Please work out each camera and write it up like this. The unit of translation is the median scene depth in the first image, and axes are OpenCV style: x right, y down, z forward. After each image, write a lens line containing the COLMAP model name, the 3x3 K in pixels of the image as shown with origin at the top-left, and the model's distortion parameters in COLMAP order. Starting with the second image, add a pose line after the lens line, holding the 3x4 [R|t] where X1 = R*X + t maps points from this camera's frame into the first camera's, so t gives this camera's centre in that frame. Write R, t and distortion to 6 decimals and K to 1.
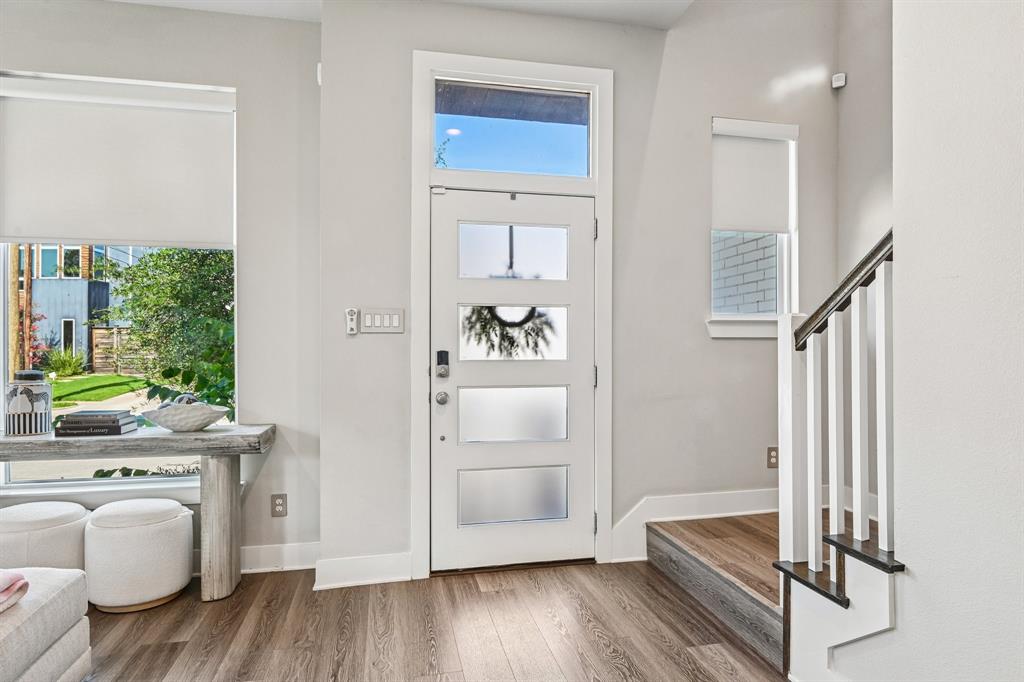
lens RADIAL K [[565.3, 0, 516.4], [0, 565.3, 347.0], [0, 0, 1]] dist [-0.017850, -0.002176]
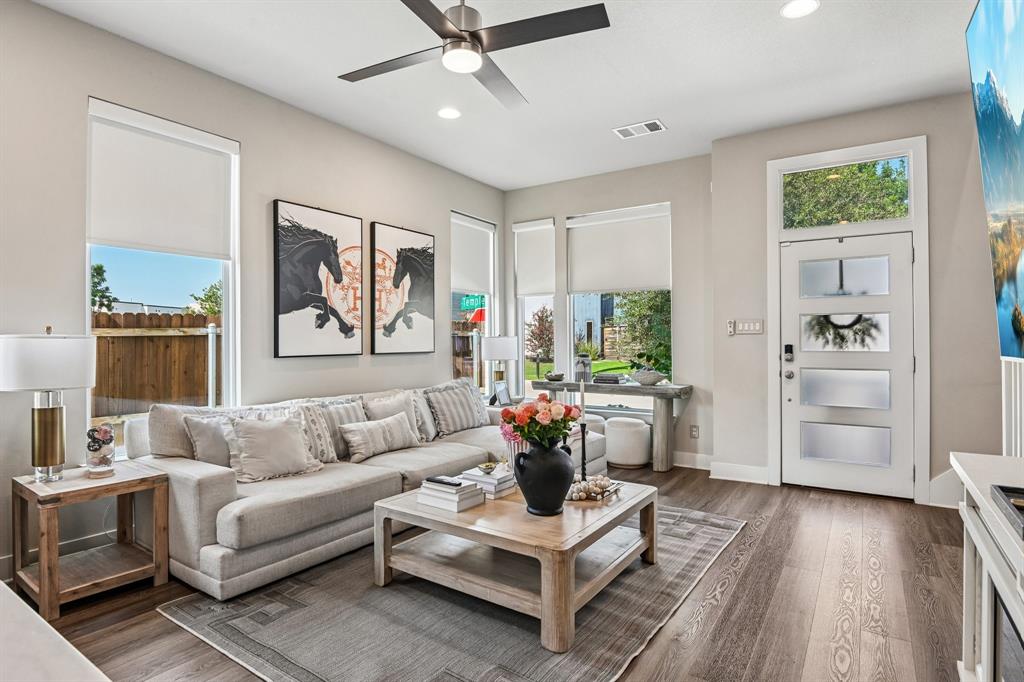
lens RADIAL K [[533.1, 0, 513.3], [0, 533.1, 337.3], [0, 0, 1]] dist [-0.003057, 0.000222]
pose [[0.685570, -0.005723, -0.727984, 0.414766], [0.002014, 0.999980, -0.005964, -0.006153], [0.728003, 0.002623, 0.685568, -0.571590]]
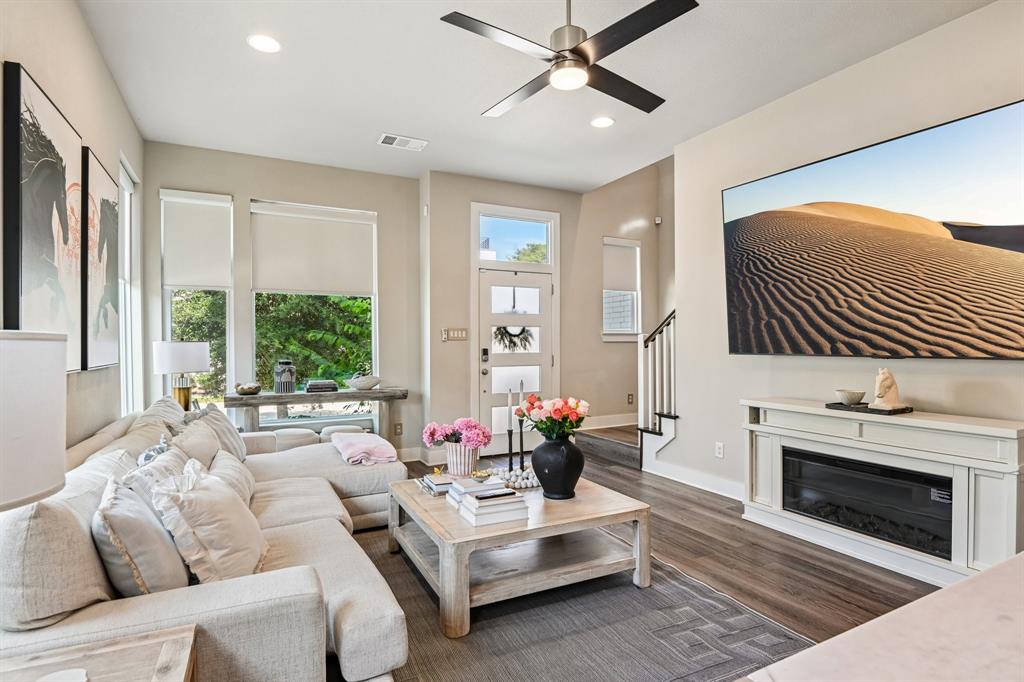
lens RADIAL K [[524.7, 0, 512.7], [0, 524.7, 351.1], [0, 0, 1]] dist [-0.038647, -0.001810]
pose [[0.967232, -0.005983, 0.253824, -0.501729], [0.002680, 0.999907, 0.013355, -0.008821], [-0.253880, -0.012237, 0.967158, -0.844844]]
